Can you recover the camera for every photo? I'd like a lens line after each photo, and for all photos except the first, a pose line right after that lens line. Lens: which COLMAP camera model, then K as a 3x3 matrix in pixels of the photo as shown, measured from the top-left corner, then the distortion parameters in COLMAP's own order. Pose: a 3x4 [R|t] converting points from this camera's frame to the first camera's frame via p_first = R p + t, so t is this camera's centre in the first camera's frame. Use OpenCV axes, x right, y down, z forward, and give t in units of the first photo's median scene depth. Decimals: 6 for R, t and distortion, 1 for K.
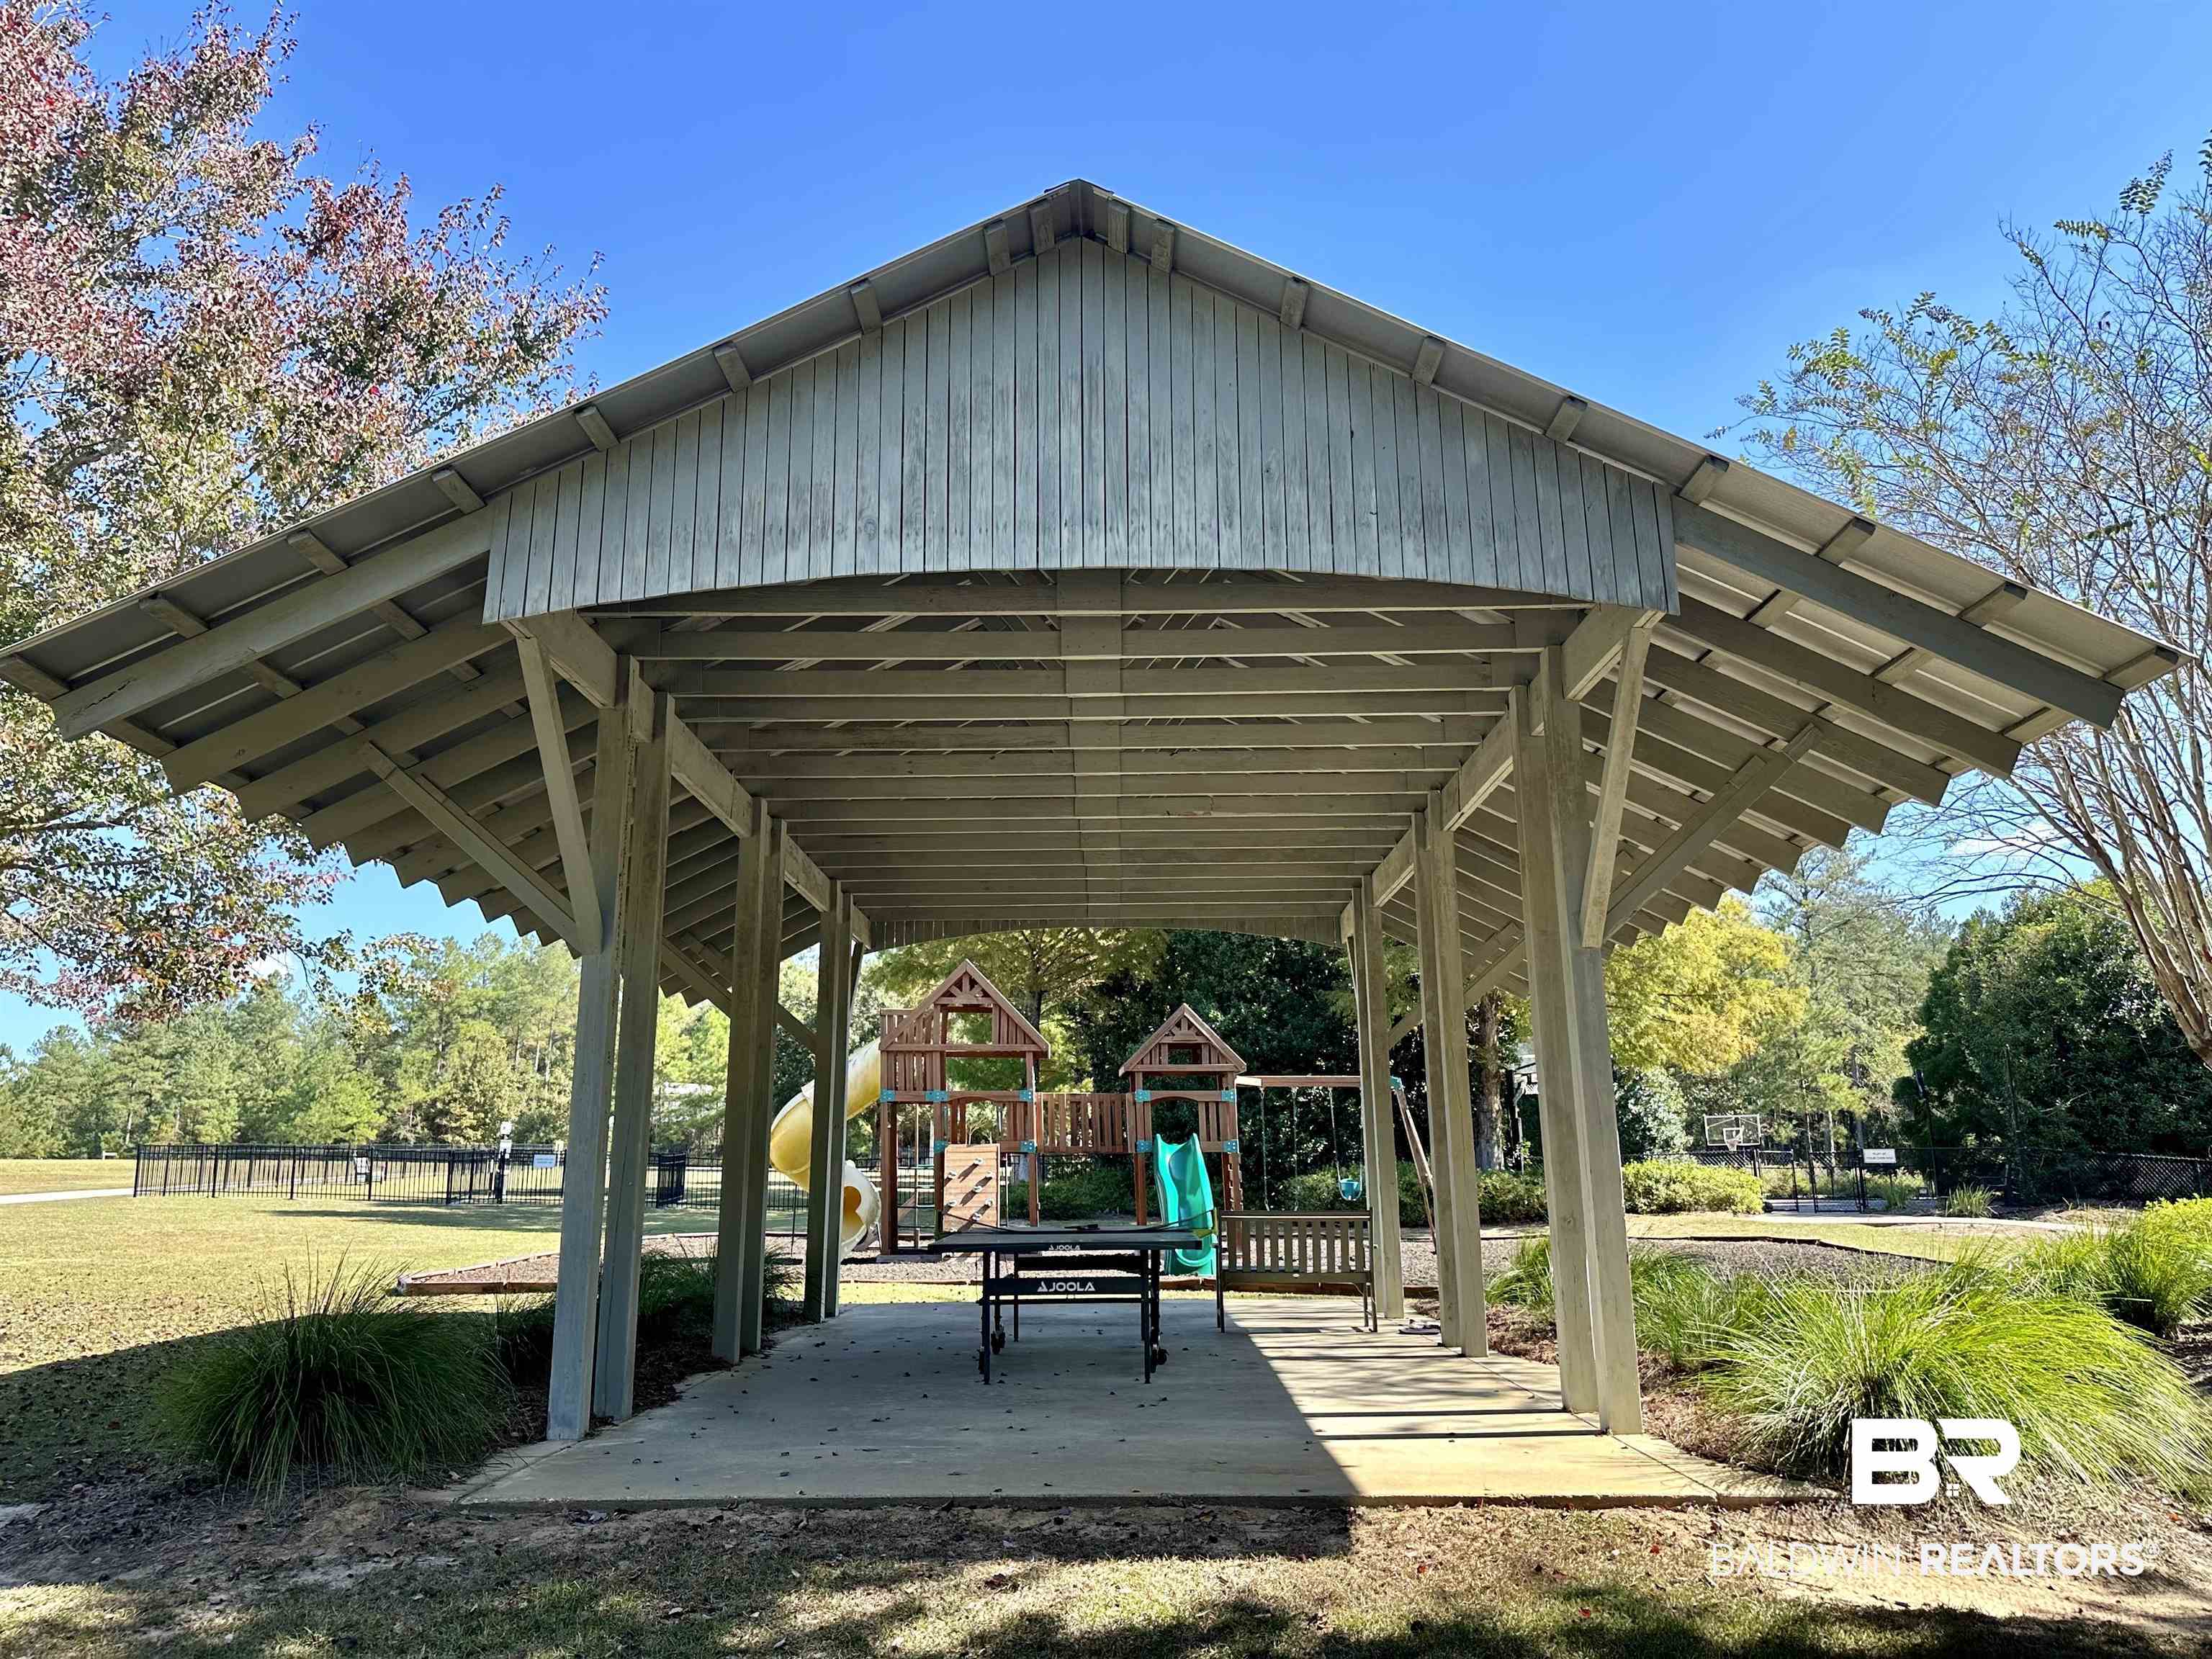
lens RADIAL K [[1421.9, 0, 1106.0], [0, 1421.9, 829.5], [0, 0, 1]] dist [0.063211, -0.089909]
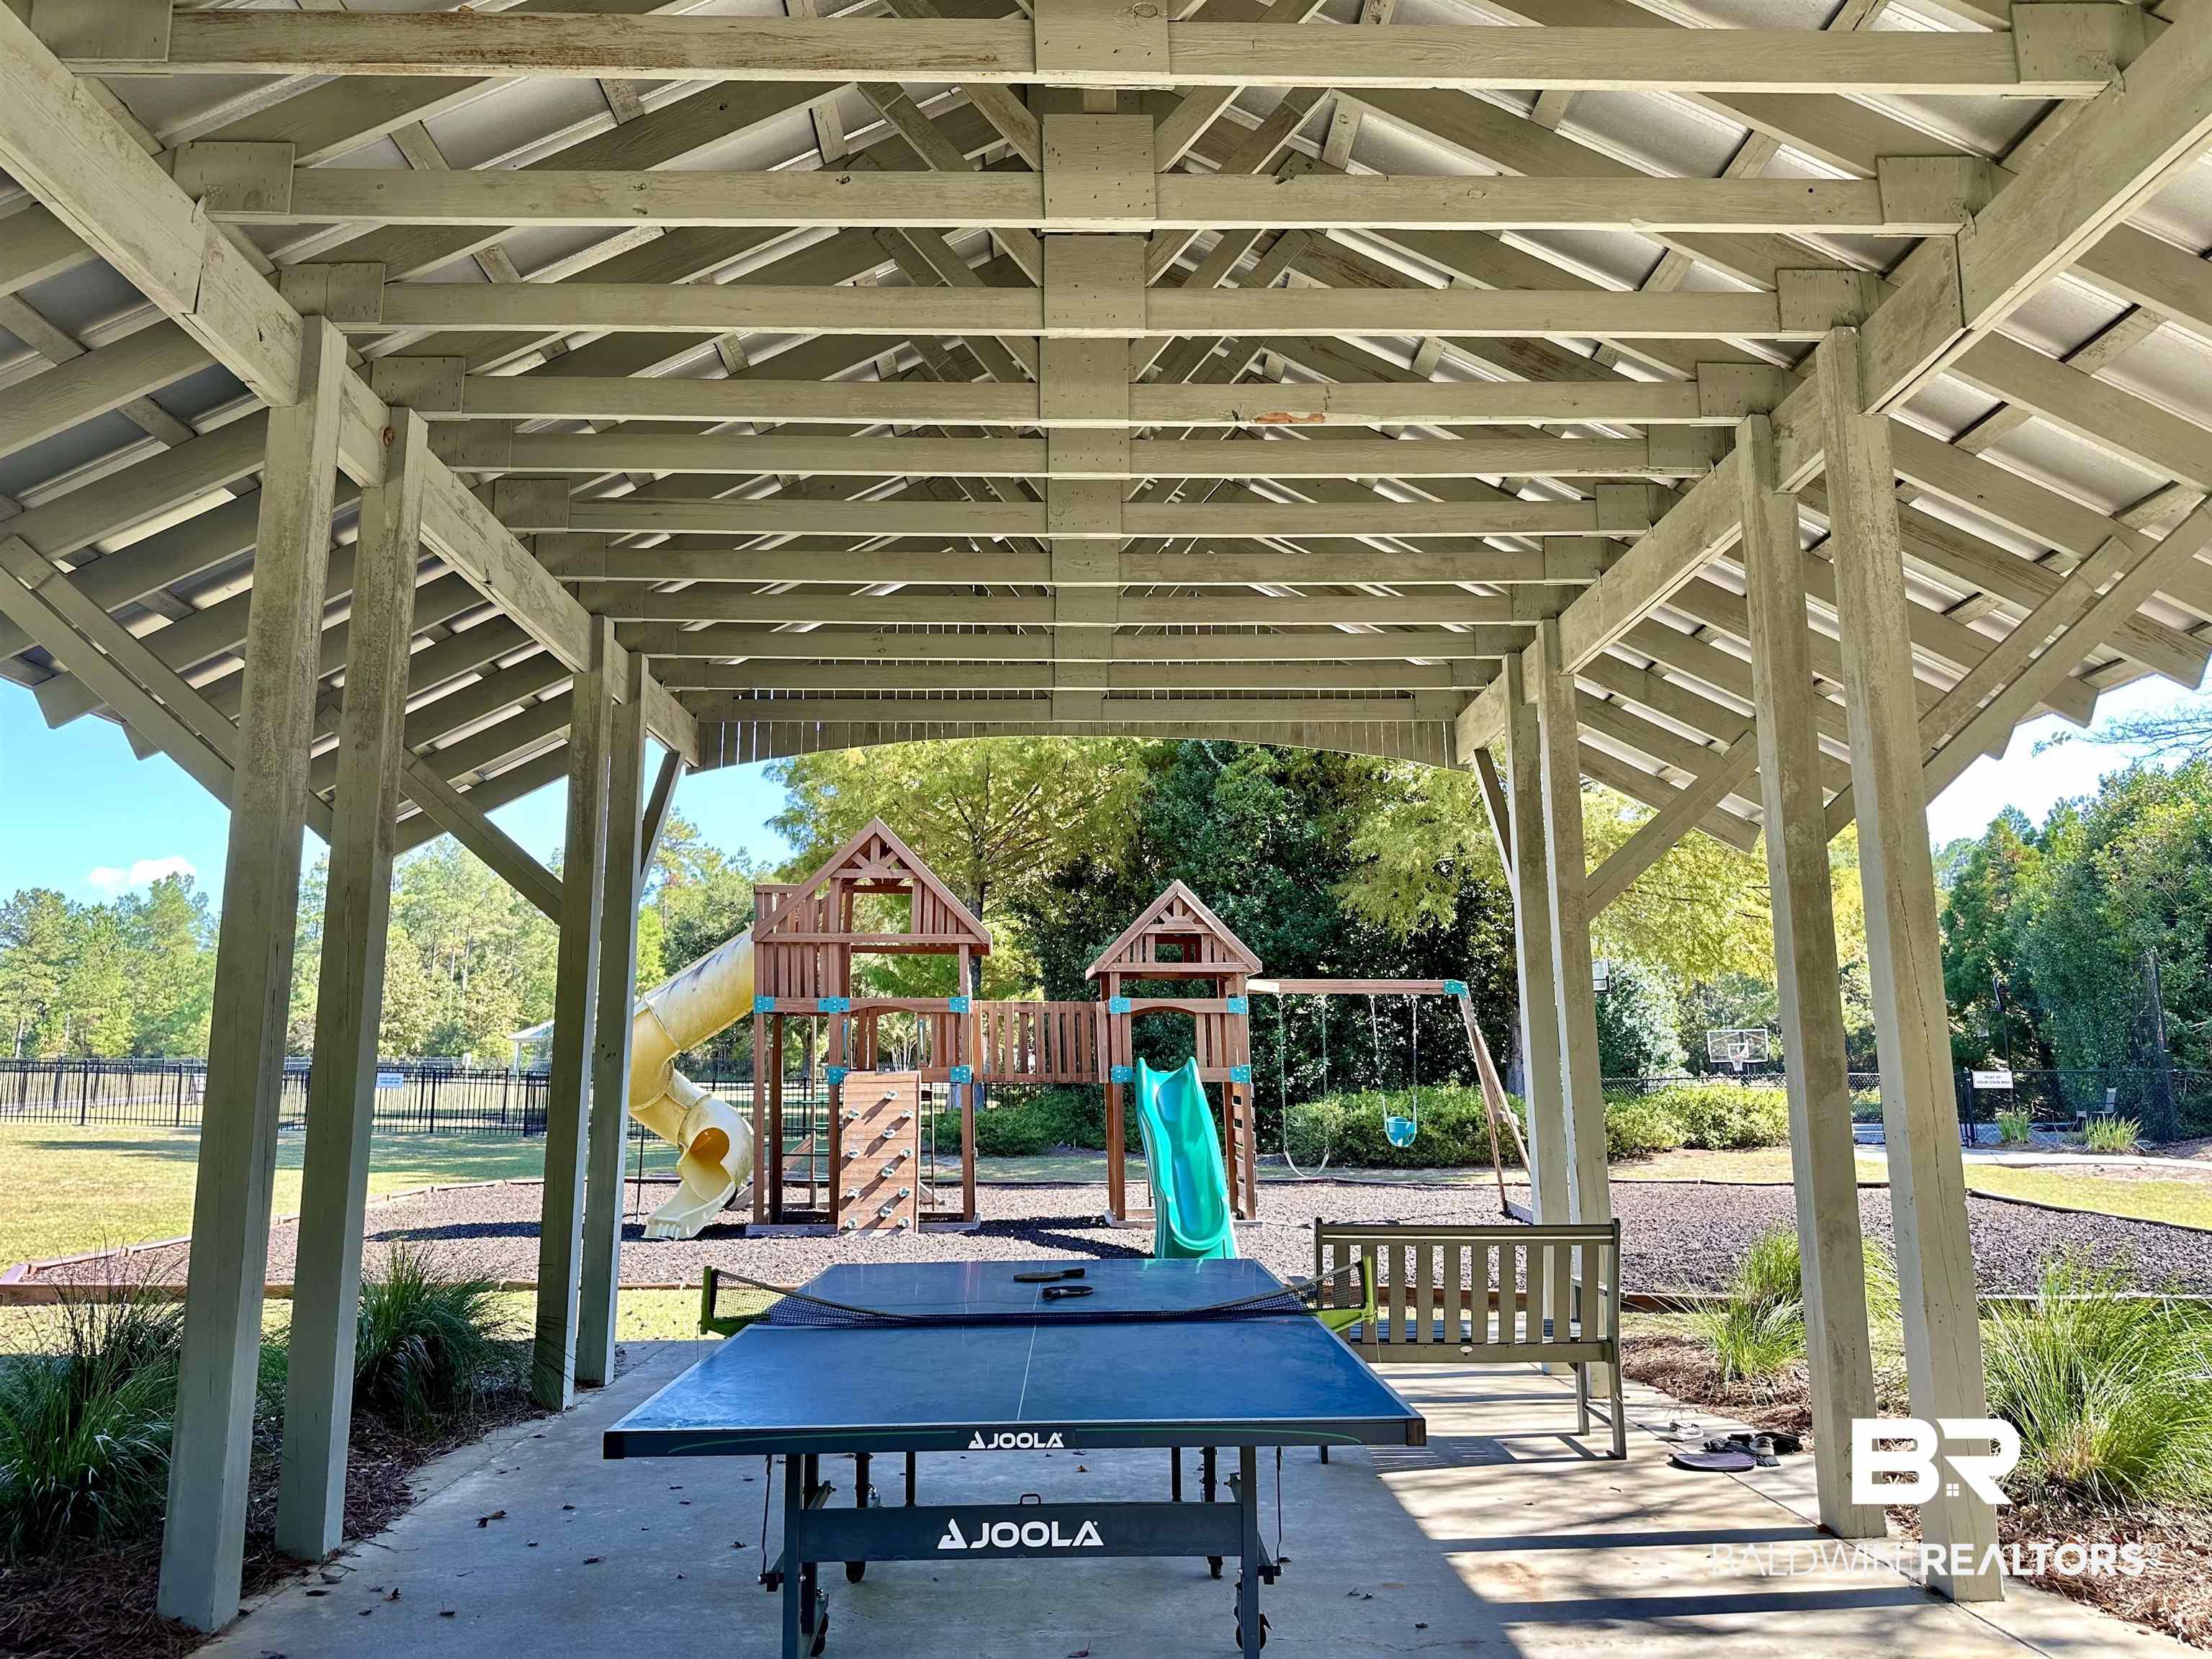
lens RADIAL K [[1421.9, 0, 1106.0], [0, 1421.9, 829.5], [0, 0, 1]] dist [0.063211, -0.089909]
pose [[0.999274, 0.007611, 0.037326, -0.008324], [-0.009826, 0.998178, 0.059534, 0.049322], [-0.036805, -0.059857, 0.997528, 0.256161]]
